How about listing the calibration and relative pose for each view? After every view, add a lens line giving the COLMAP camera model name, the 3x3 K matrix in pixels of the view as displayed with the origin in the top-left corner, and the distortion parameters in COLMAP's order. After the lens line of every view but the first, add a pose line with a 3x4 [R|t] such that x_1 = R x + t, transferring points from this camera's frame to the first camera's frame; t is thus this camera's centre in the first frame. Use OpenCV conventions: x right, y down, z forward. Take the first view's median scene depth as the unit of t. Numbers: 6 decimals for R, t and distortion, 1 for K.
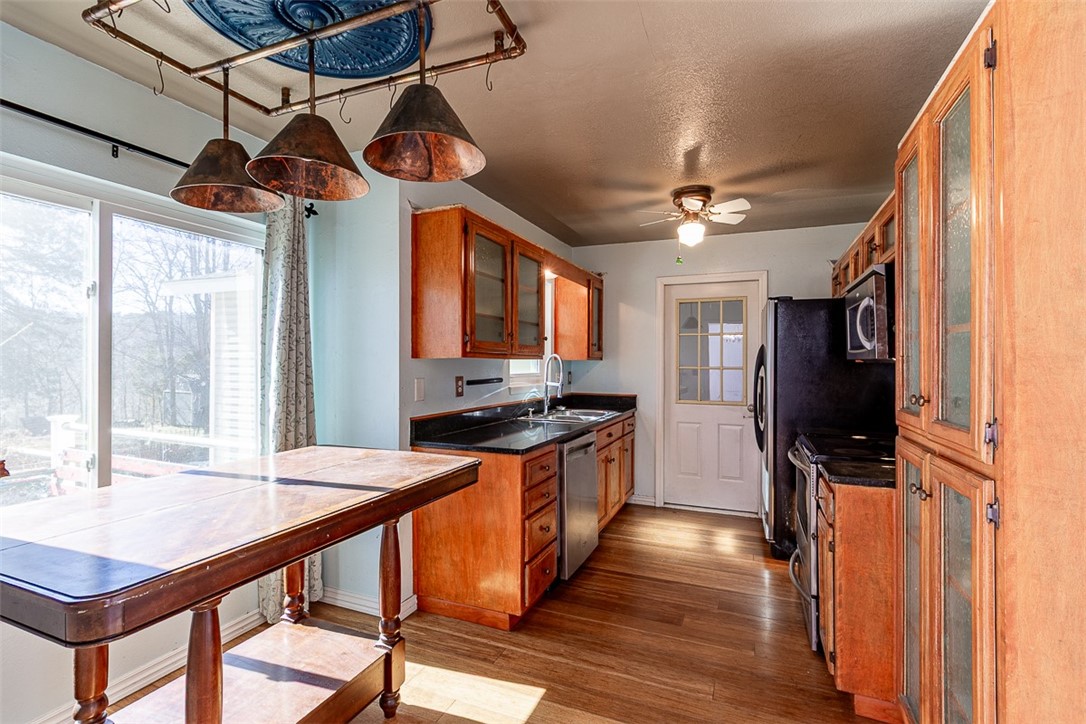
lens RADIAL K [[501.1, 0, 552.1], [0, 501.1, 359.5], [0, 0, 1]] dist [0.002788, 0.000500]
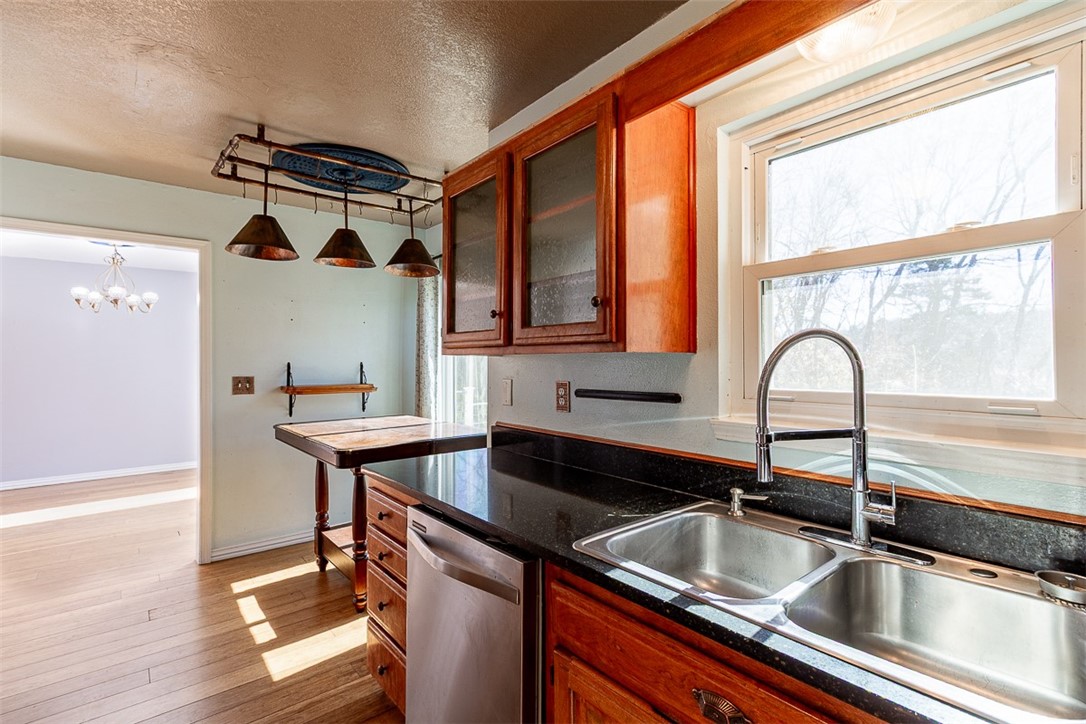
lens RADIAL K [[501.1, 0, 552.1], [0, 501.1, 359.5], [0, 0, 1]] dist [0.002788, 0.000500]
pose [[-0.463940, -0.004570, -0.885855, 0.418086], [0.006791, 0.999939, -0.008715, 0.010082], [0.885840, -0.010059, -0.463881, 1.307771]]
